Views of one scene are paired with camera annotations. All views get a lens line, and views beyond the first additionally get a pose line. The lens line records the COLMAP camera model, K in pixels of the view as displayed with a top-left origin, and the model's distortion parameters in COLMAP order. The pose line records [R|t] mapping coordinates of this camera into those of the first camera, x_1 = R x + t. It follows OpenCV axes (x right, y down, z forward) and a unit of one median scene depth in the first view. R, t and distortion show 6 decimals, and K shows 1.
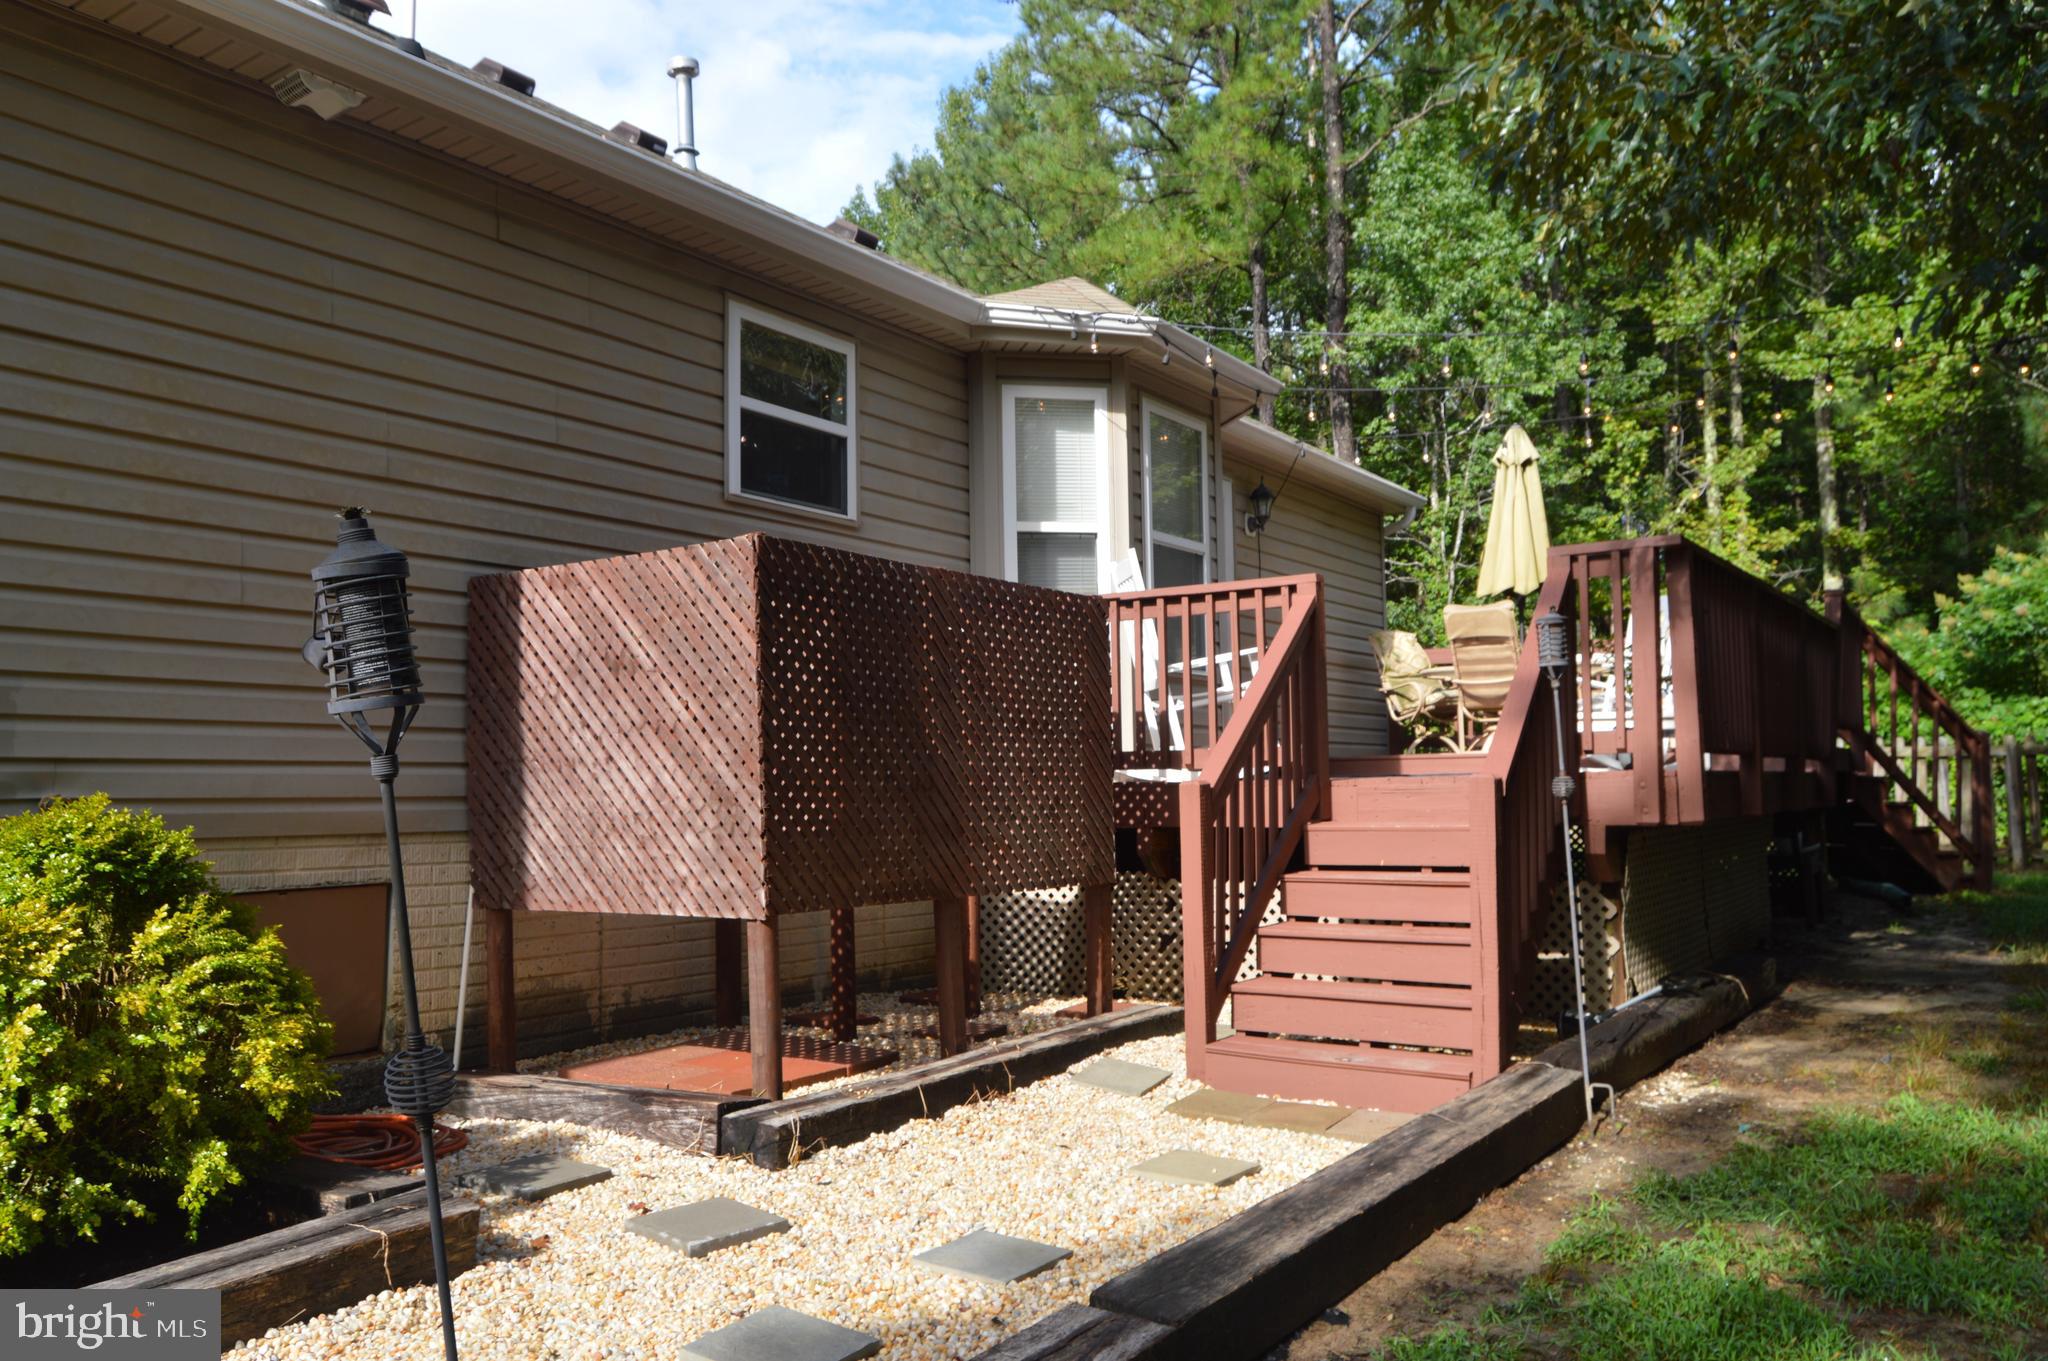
lens RADIAL K [[1632.0, 0, 1022.9], [0, 1632.0, 687.2], [0, 0, 1]] dist [-0.003754, 0.000558]
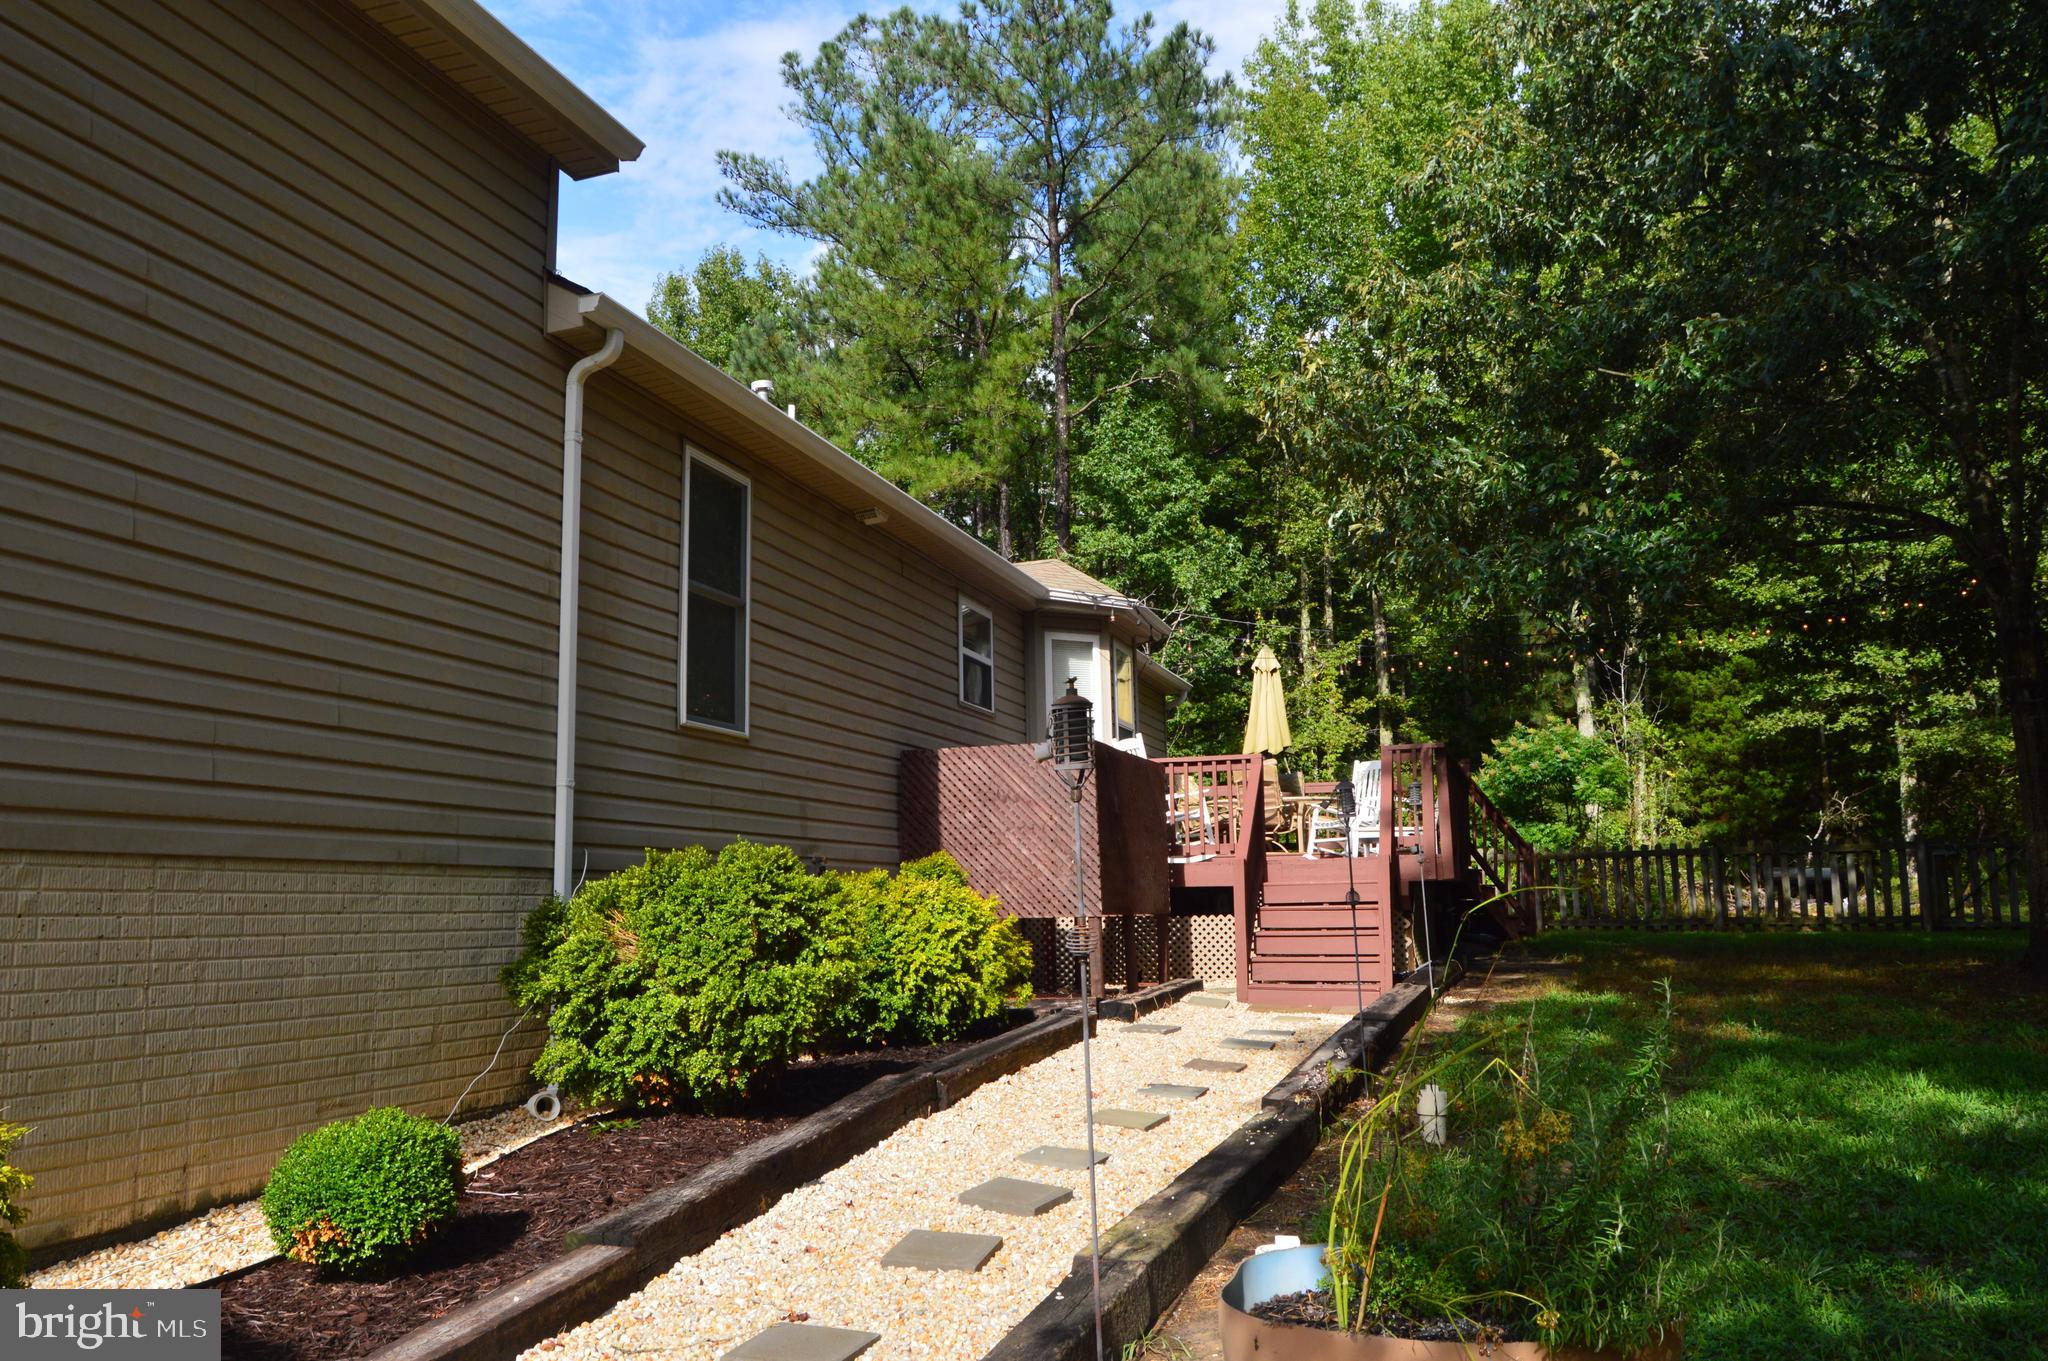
lens RADIAL K [[1563.0, 0, 1021.0], [0, 1563.0, 742.3], [0, 0, 1]] dist [-0.006087, -0.000989]
pose [[0.965342, 0.026146, 0.259676, -0.315392], [-0.015689, 0.998983, -0.042259, -0.000073], [-0.260517, 0.036720, 0.964771, -0.389907]]
